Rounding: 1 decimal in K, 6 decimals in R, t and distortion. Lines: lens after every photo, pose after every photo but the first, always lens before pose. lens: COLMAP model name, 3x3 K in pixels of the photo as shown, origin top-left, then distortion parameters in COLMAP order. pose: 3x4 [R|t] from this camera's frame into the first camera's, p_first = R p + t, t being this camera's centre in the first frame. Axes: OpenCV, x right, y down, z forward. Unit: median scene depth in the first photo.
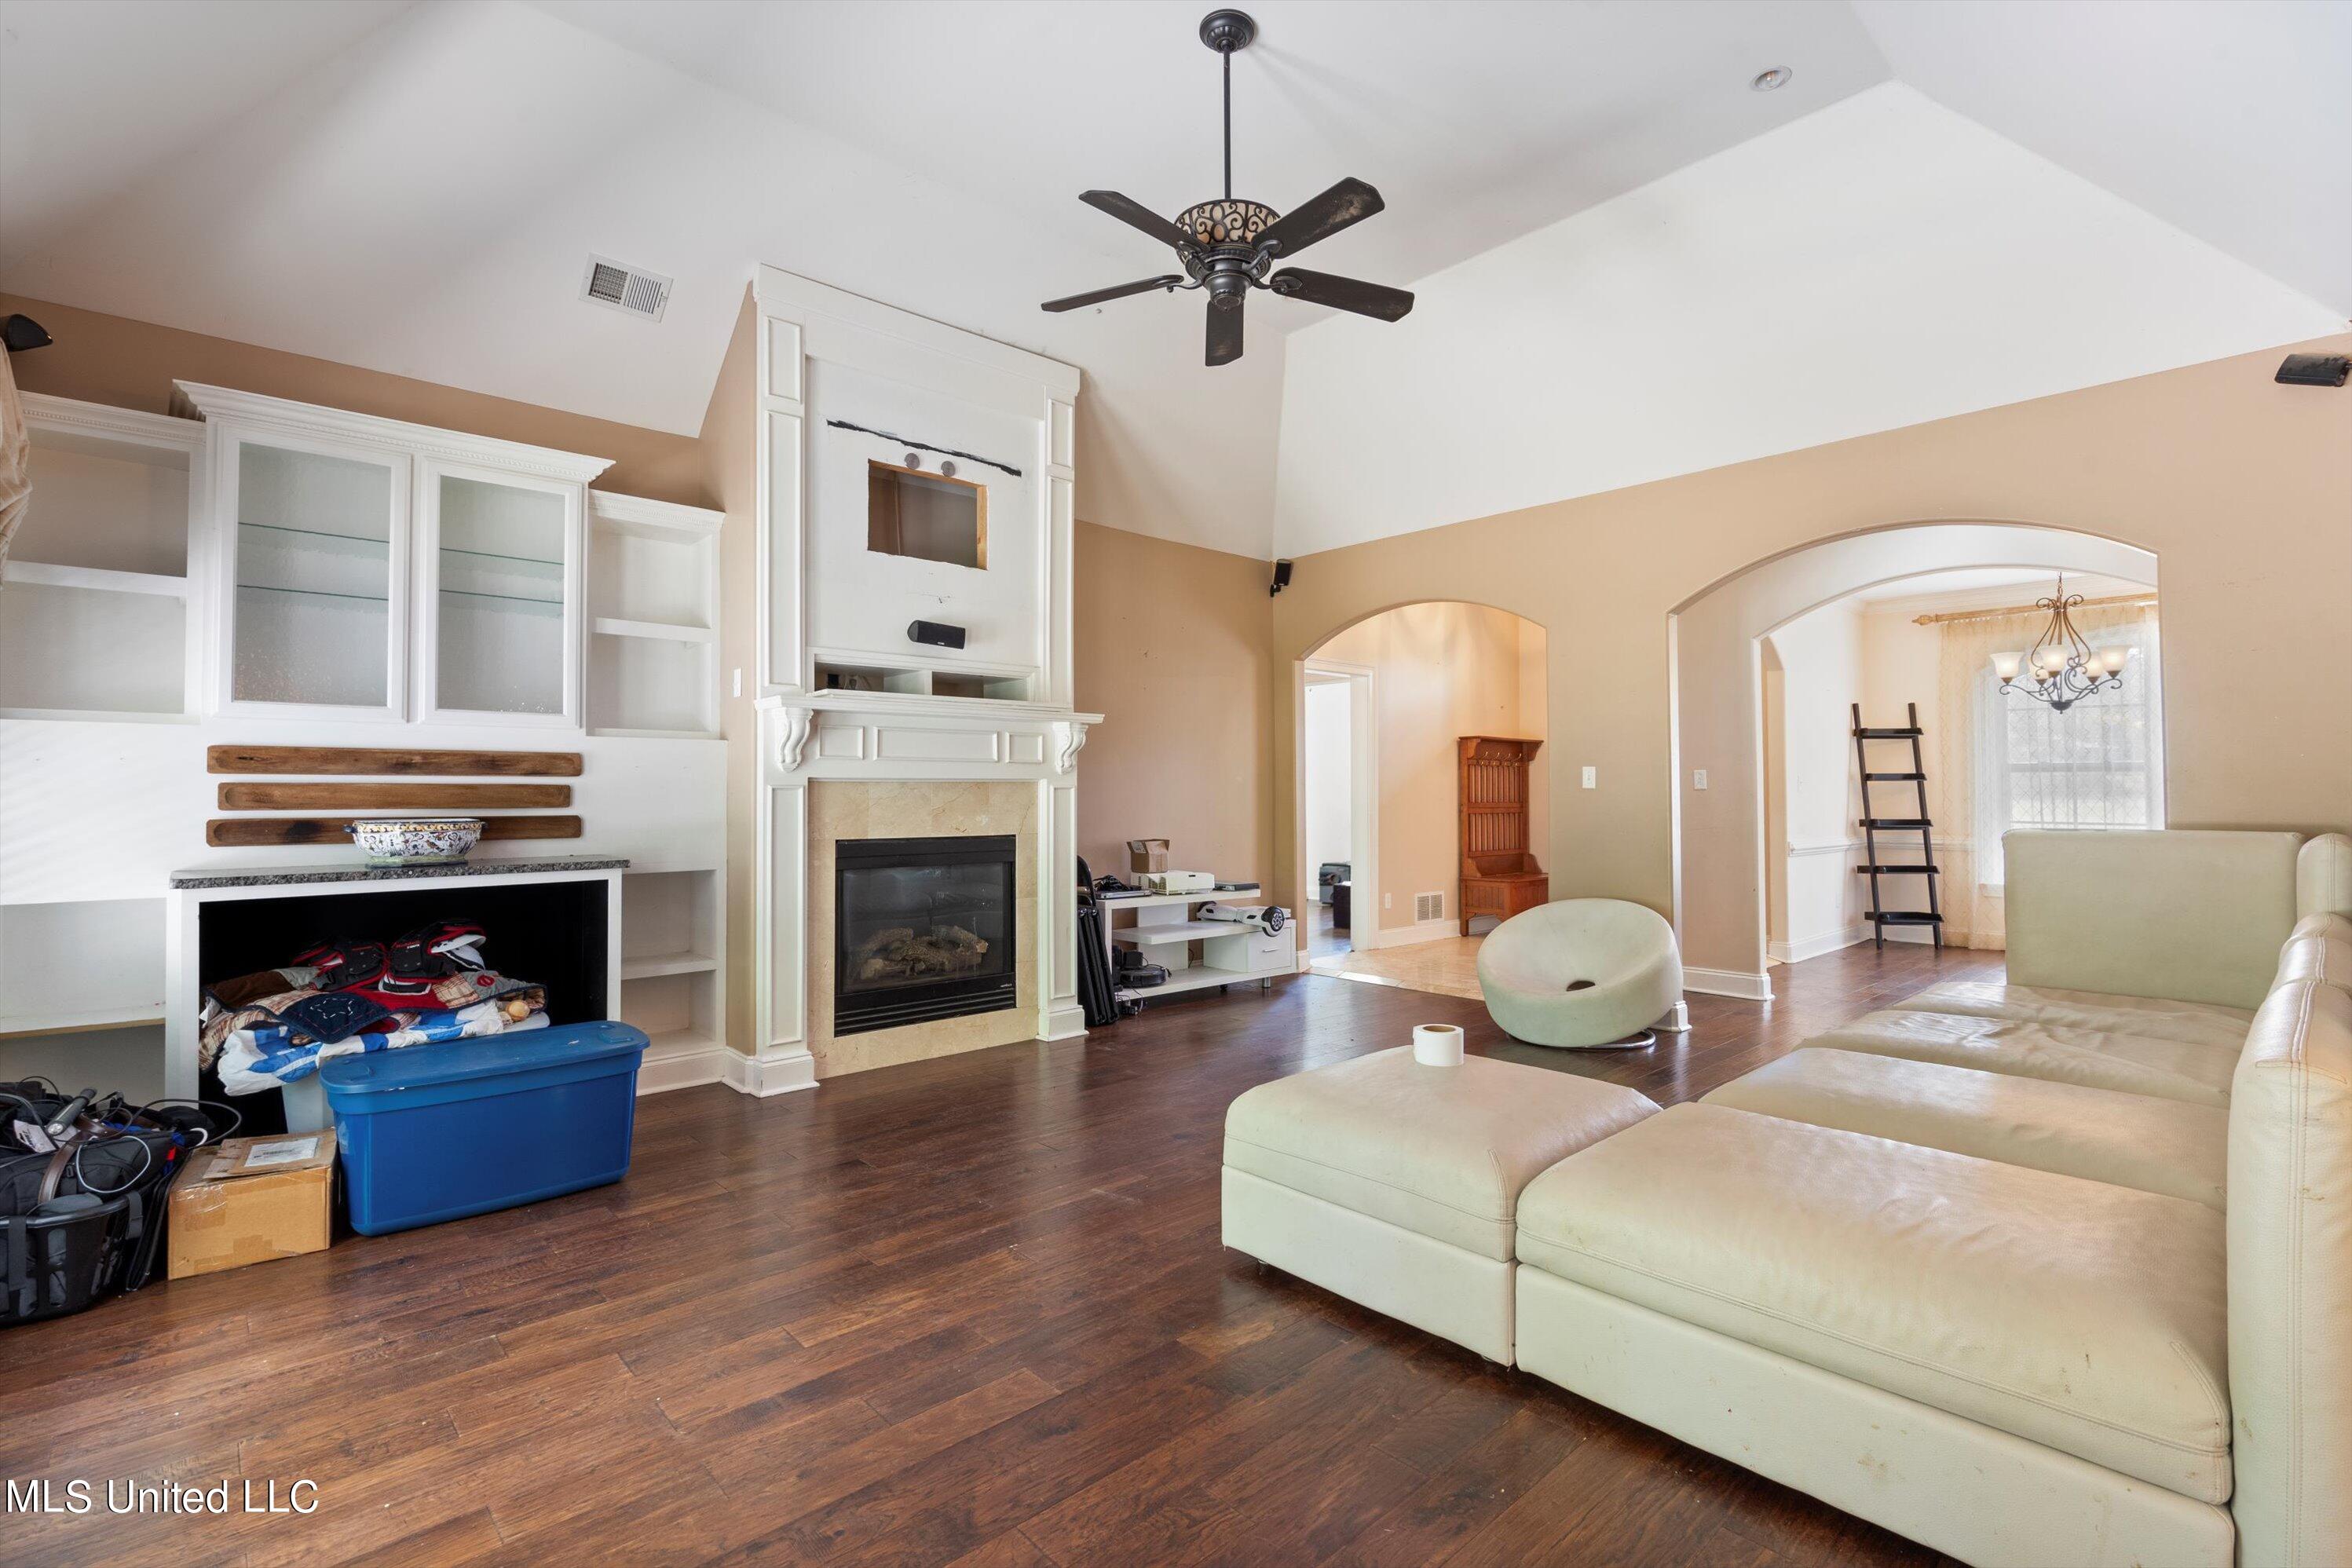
lens RADIAL K [[1054.4, 0, 1176.0], [0, 1054.4, 784.0], [0, 0, 1]] dist [-0.016736, 0.000001]
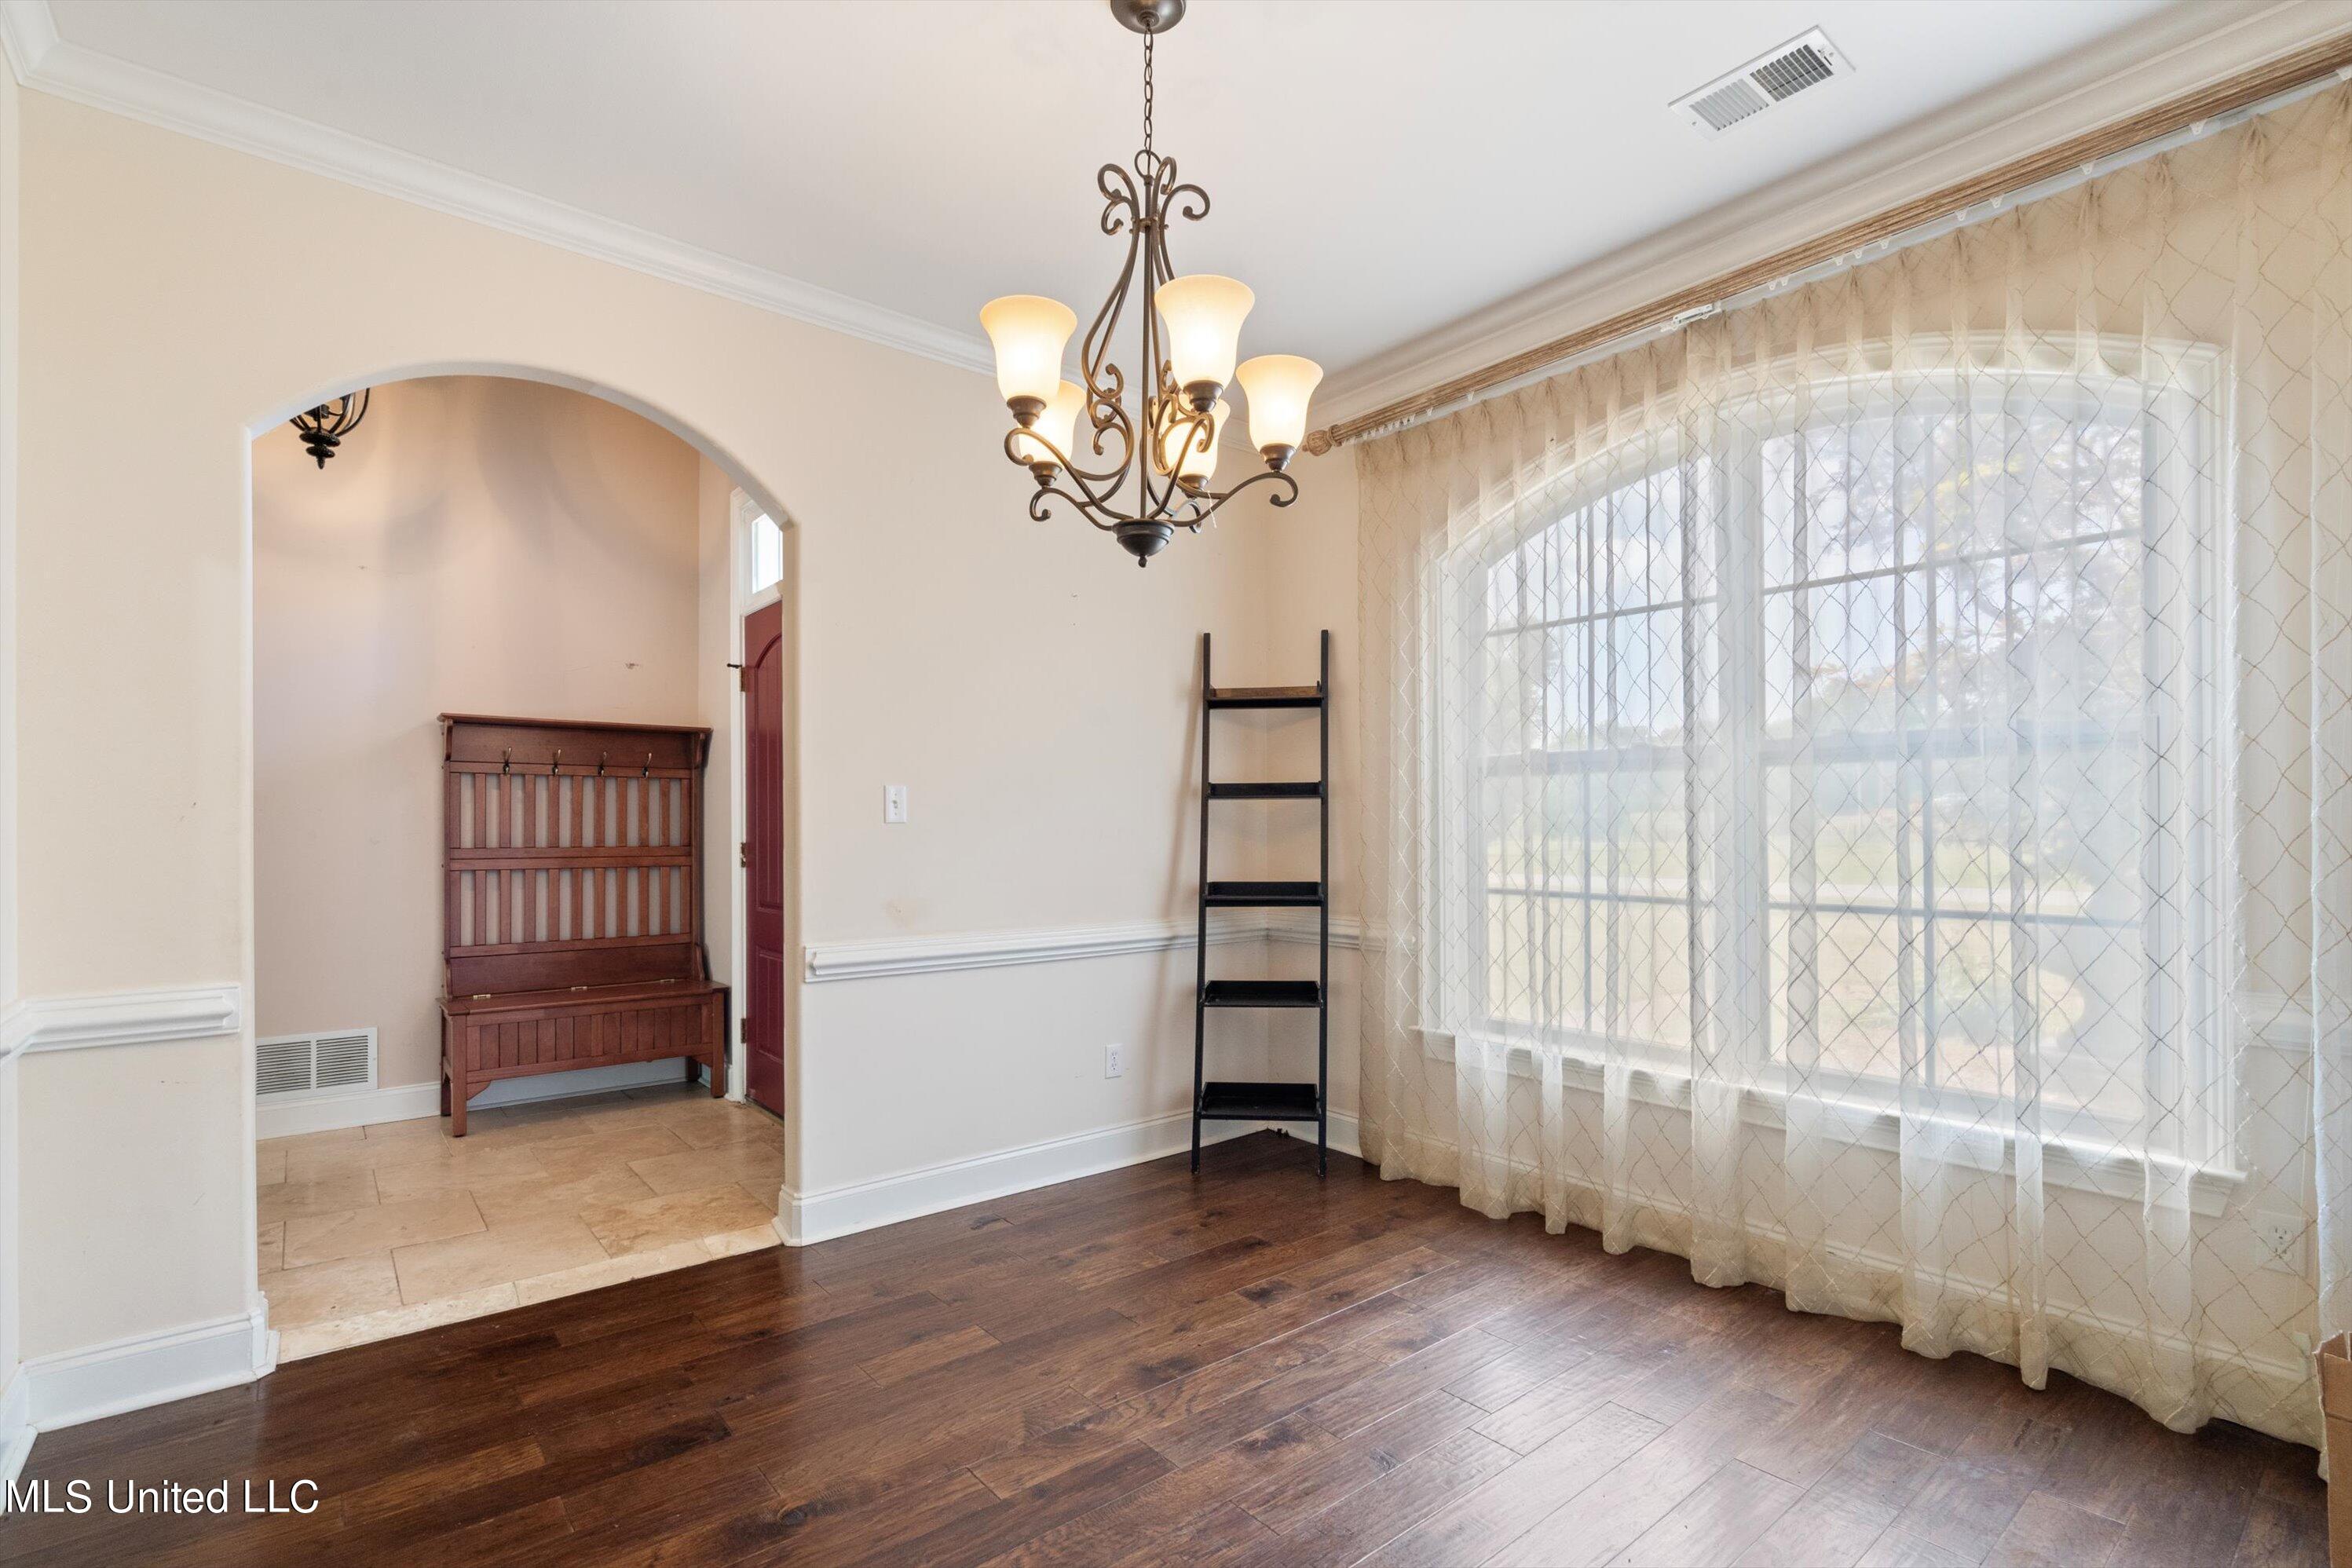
lens RADIAL K [[1079.8, 0, 1173.7], [0, 1079.8, 823.1], [0, 0, 1]] dist [-0.000141, -0.000005]
pose [[0.998476, -0.006529, -0.054793, 0.663560], [0.006949, 0.999948, 0.007482, 0.003896], [0.054742, -0.007851, 0.998470, 0.516808]]
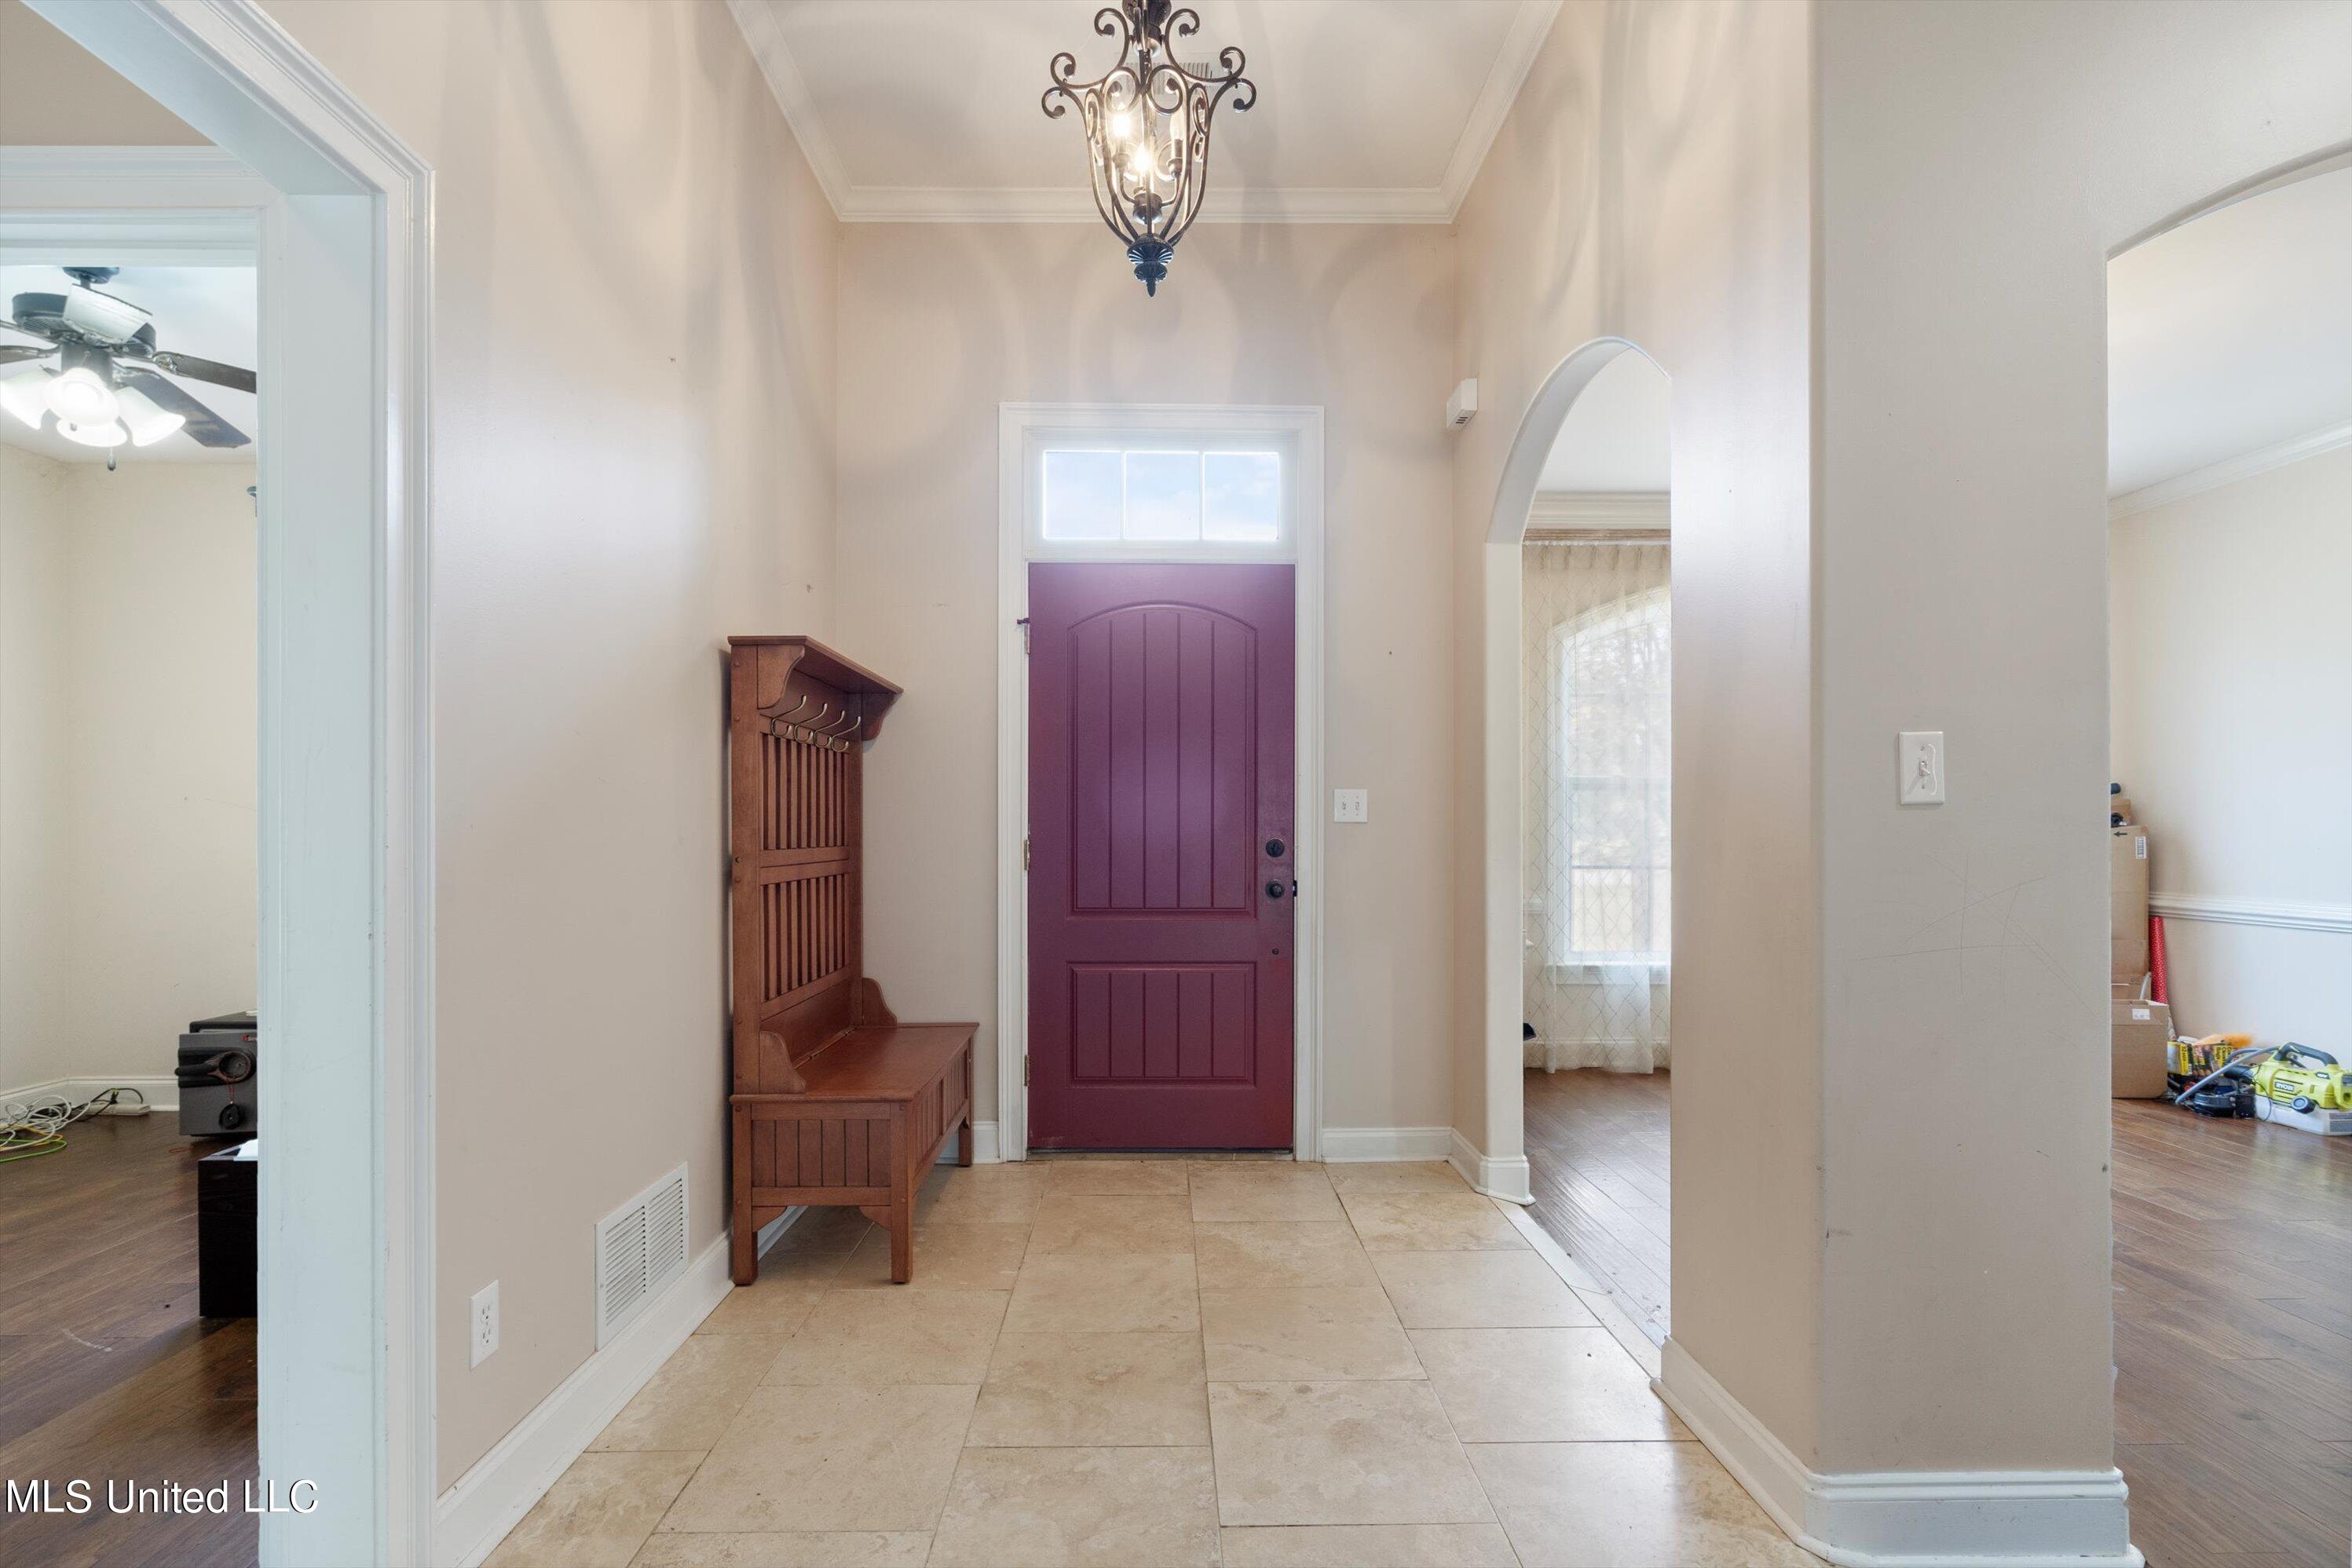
lens RADIAL K [[1079.8, 0, 1173.7], [0, 1079.8, 823.1], [0, 0, 1]] dist [-0.000141, -0.000005]
pose [[0.658170, -0.001851, 0.752867, 0.121134], [-0.009162, 0.999903, 0.010468, 0.004467], [-0.752814, -0.013788, 0.658089, 0.712438]]
